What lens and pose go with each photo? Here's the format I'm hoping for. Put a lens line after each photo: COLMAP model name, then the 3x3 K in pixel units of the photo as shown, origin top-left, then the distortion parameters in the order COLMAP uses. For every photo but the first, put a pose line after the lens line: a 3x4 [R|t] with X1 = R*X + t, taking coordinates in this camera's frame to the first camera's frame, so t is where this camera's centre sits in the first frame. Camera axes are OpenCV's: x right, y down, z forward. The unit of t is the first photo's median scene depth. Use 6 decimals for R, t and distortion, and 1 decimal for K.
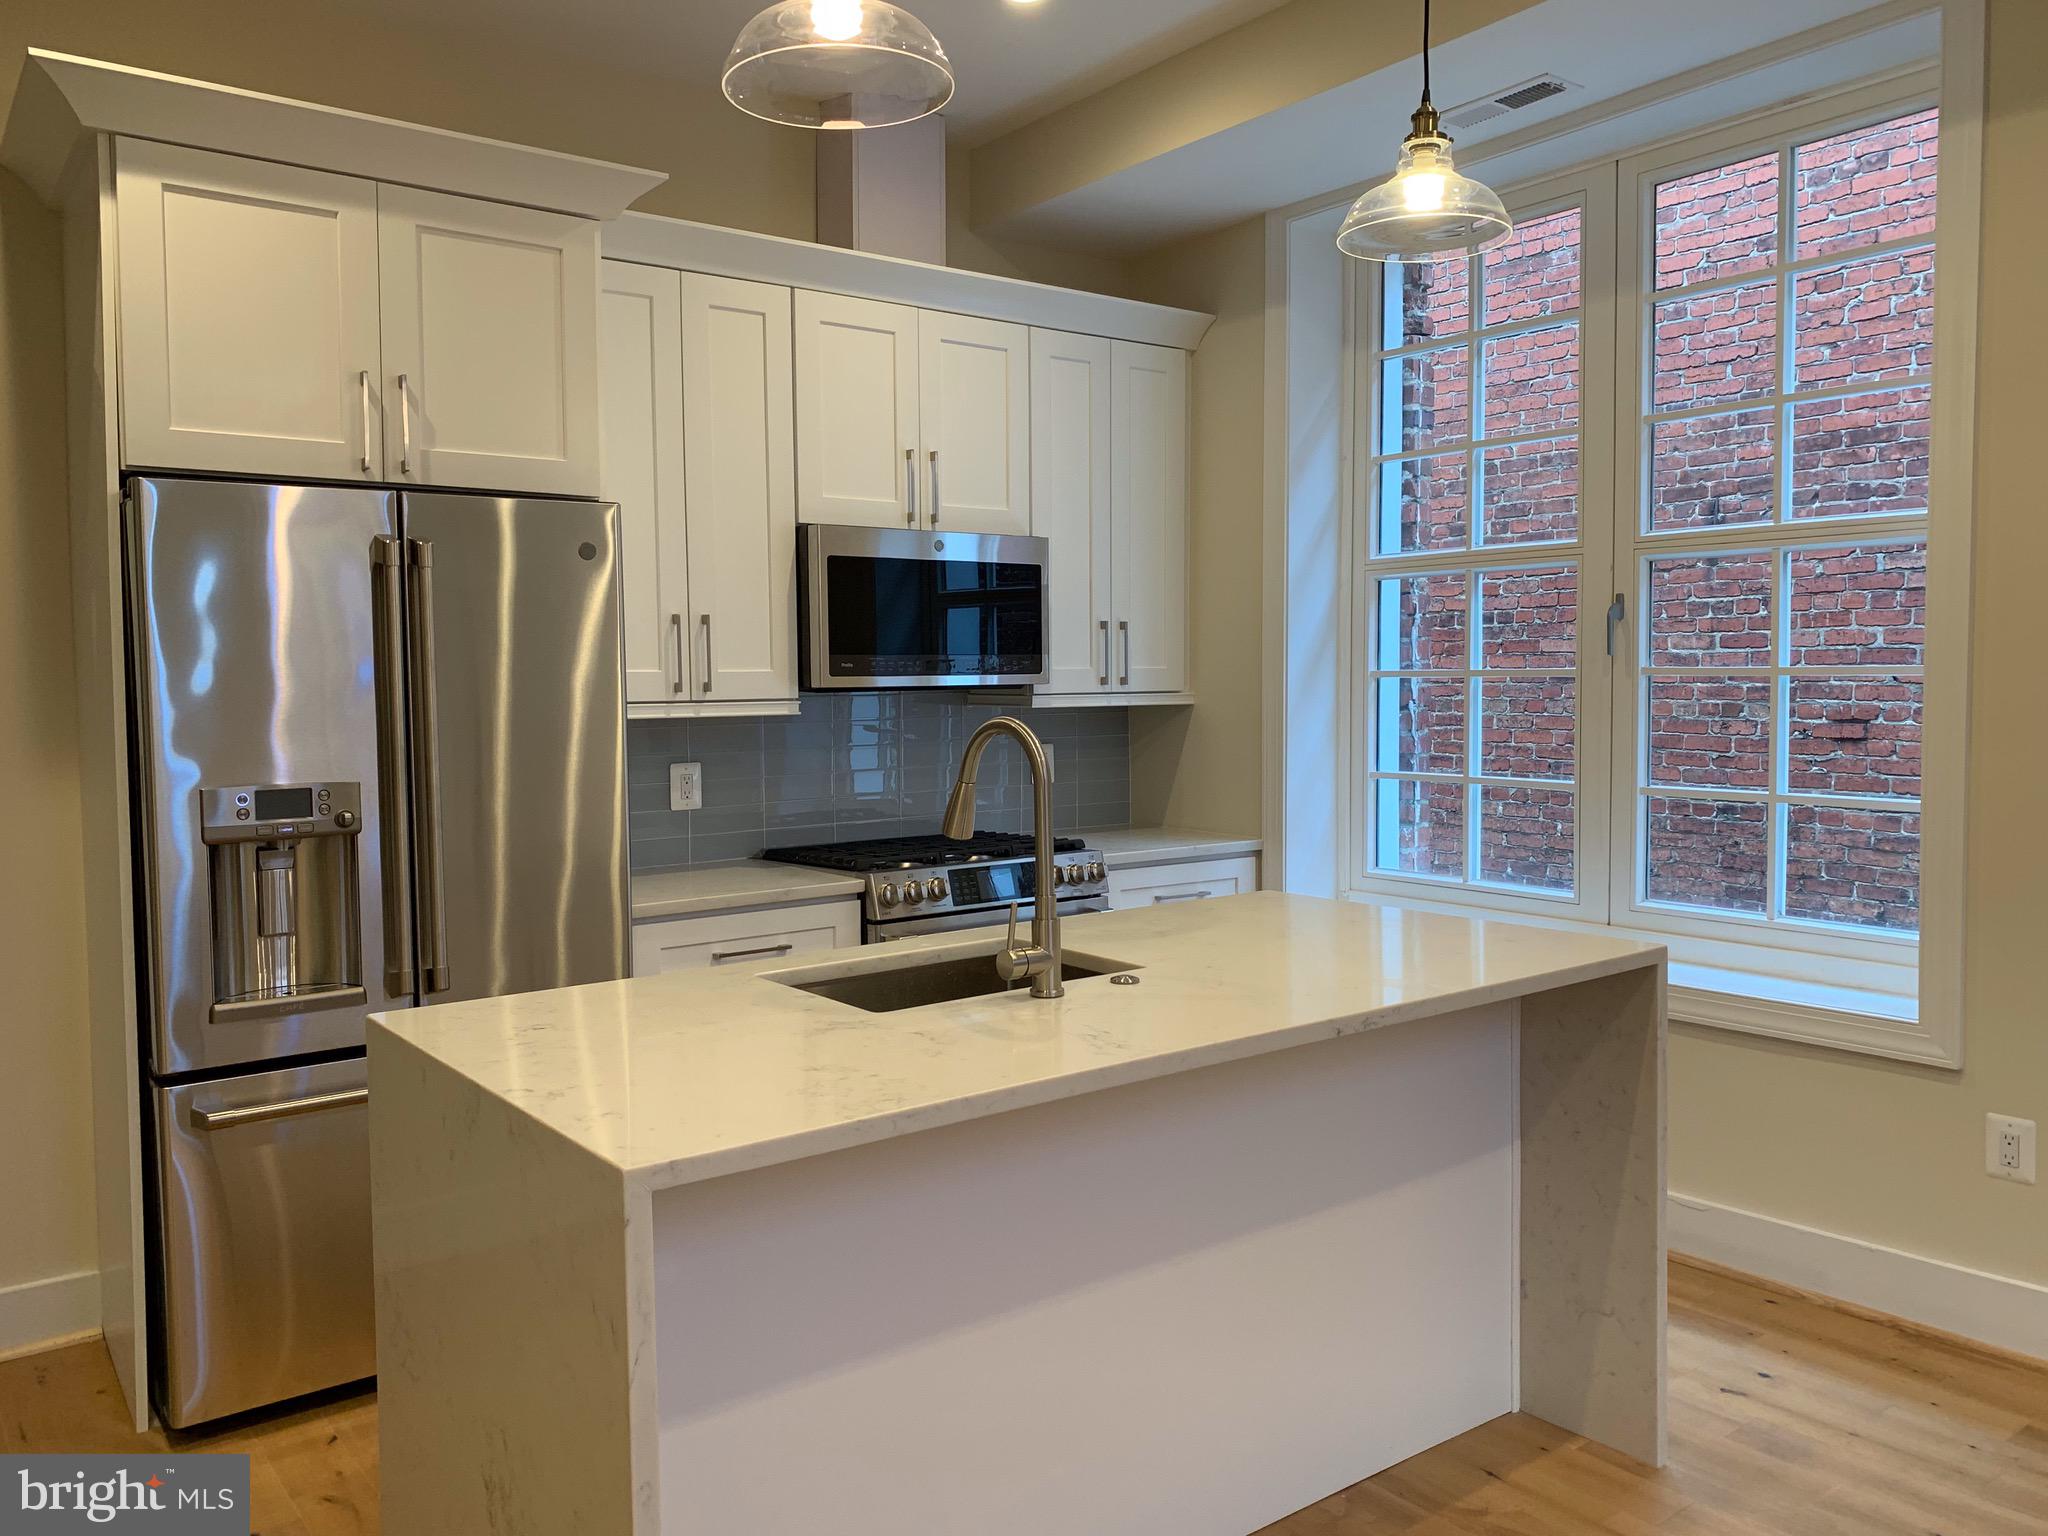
lens RADIAL K [[1559.3, 0, 1029.4], [0, 1559.3, 757.1], [0, 0, 1]] dist [0.061229, -0.075831]
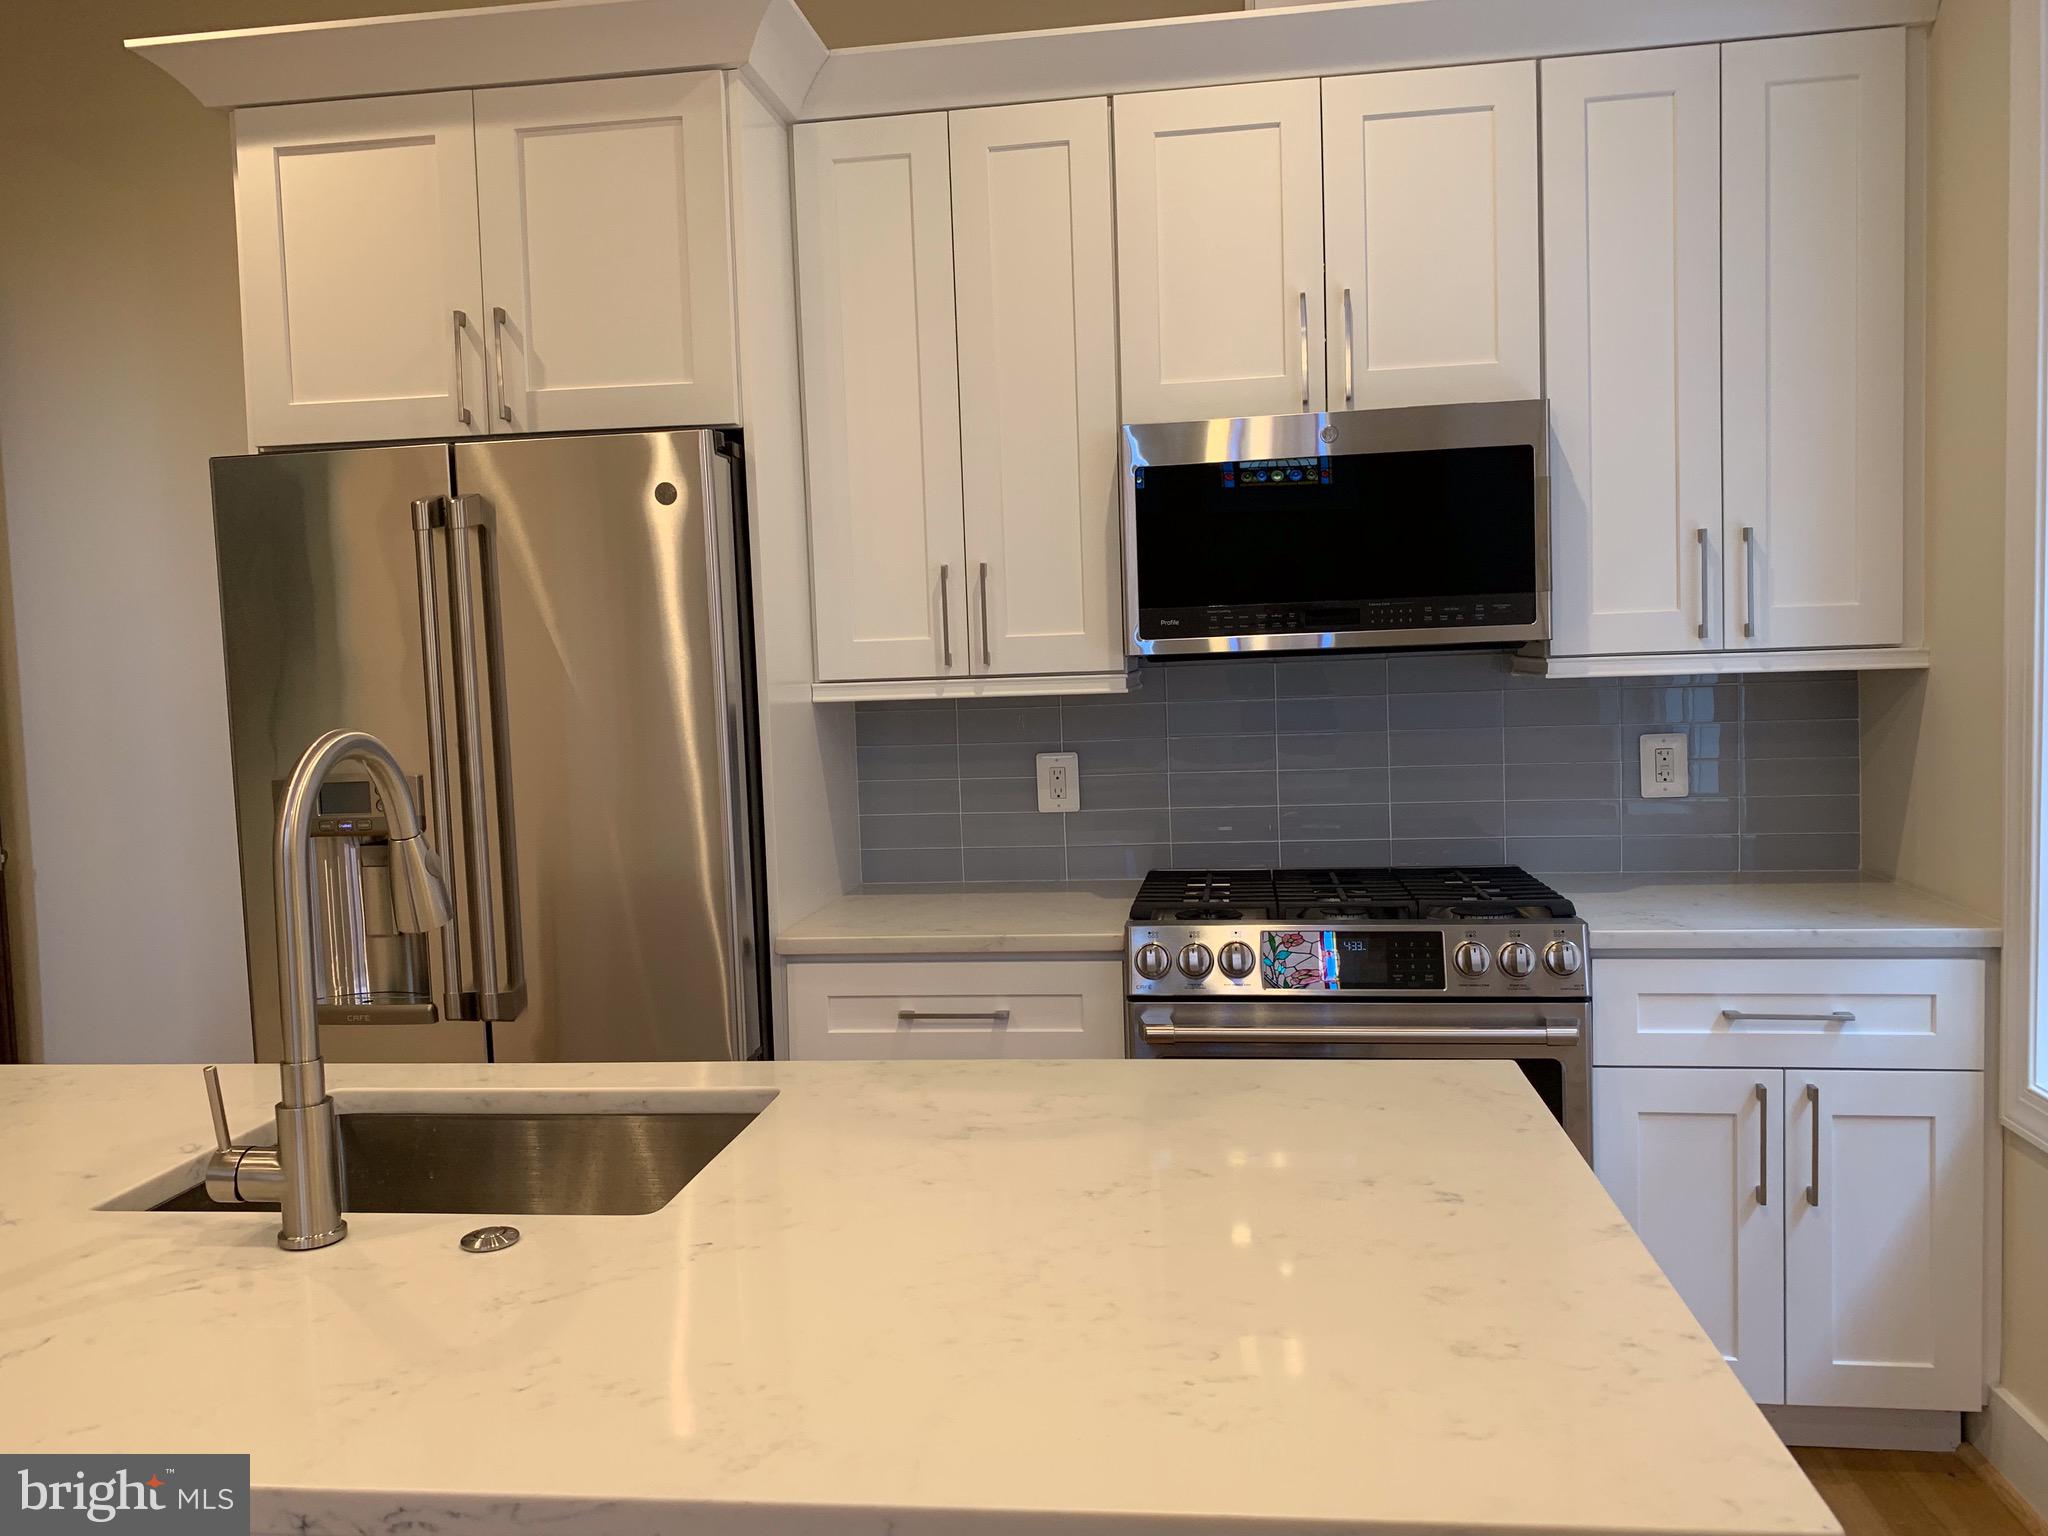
lens RADIAL K [[1560.6, 0, 1029.9], [0, 1560.6, 749.1], [0, 0, 1]] dist [0.050126, -0.068535]
pose [[0.709616, 0.029719, -0.703961, 0.333778], [-0.010932, 0.999454, 0.031174, -0.023166], [0.704503, -0.014426, 0.709554, 0.458496]]
